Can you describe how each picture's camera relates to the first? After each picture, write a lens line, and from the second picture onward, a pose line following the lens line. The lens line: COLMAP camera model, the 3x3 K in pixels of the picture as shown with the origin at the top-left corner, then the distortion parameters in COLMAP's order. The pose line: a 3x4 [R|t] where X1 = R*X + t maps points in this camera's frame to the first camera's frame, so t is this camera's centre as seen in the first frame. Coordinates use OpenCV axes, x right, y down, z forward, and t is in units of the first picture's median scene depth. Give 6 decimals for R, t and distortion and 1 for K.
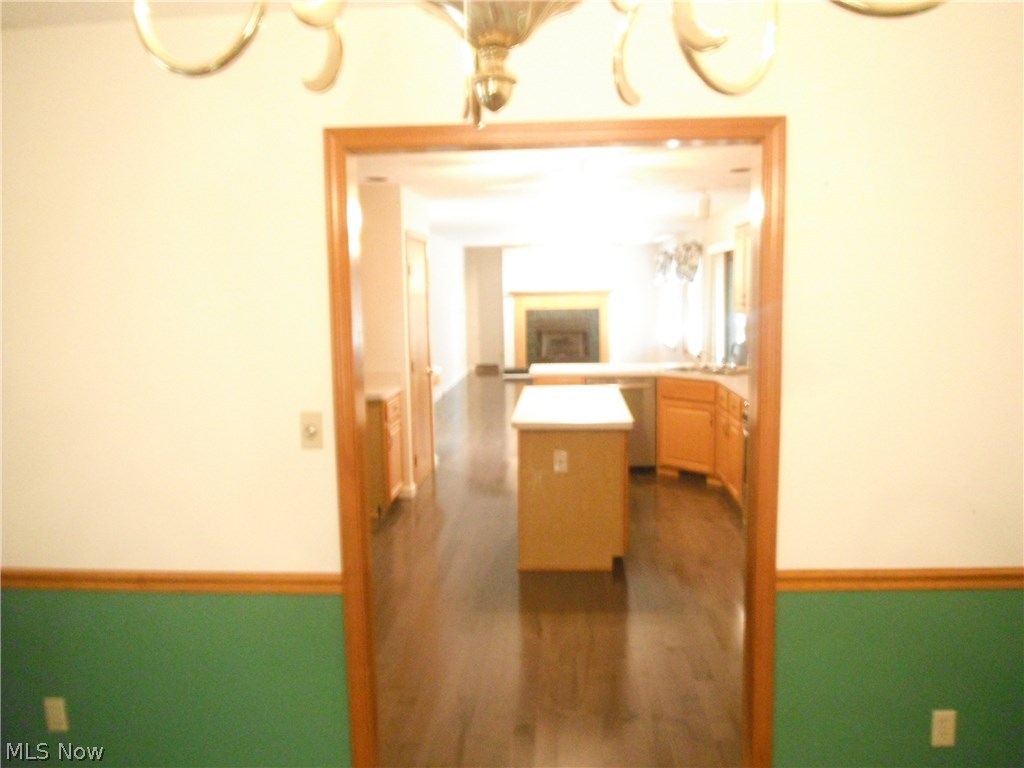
lens RADIAL K [[805.0, 0, 510.9], [0, 805.0, 386.3], [0, 0, 1]] dist [-0.052709, 0.005204]
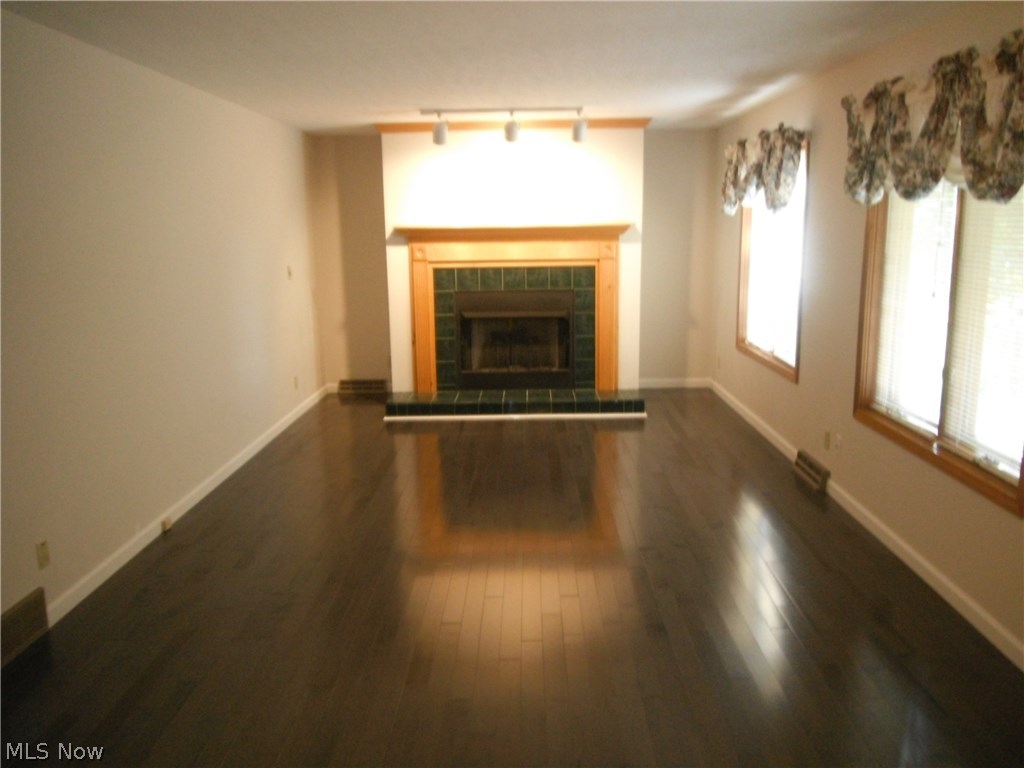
lens RADIAL K [[805.0, 0, 511.2], [0, 805.0, 380.1], [0, 0, 1]] dist [-0.052709, 0.005204]
pose [[0.999418, 0.000443, 0.034121, 0.057804], [-0.002728, 0.997753, 0.066939, -0.079227], [-0.034014, -0.066993, 0.997173, 0.675593]]
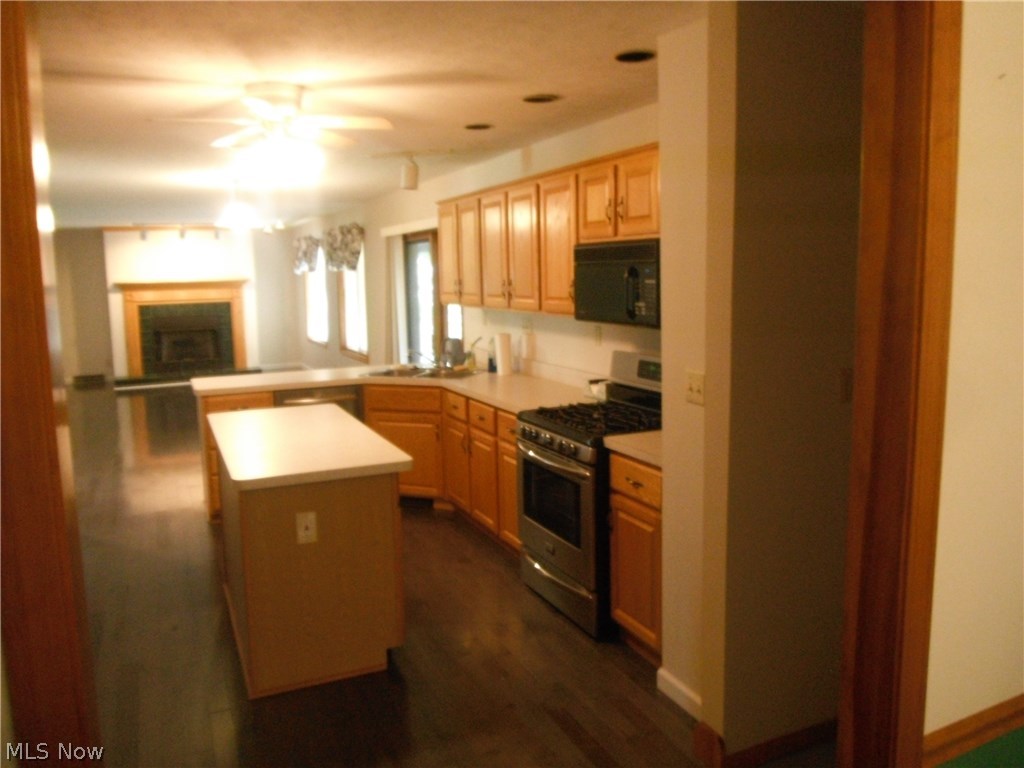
lens RADIAL K [[805.0, 0, 512.2], [0, 805.0, 376.3], [0, 0, 1]] dist [-0.052709, 0.005204]
pose [[0.881432, -0.062498, 0.468158, -0.037117], [0.063481, 0.997889, 0.013697, -0.012689], [-0.468025, 0.017646, 0.883539, 0.126965]]
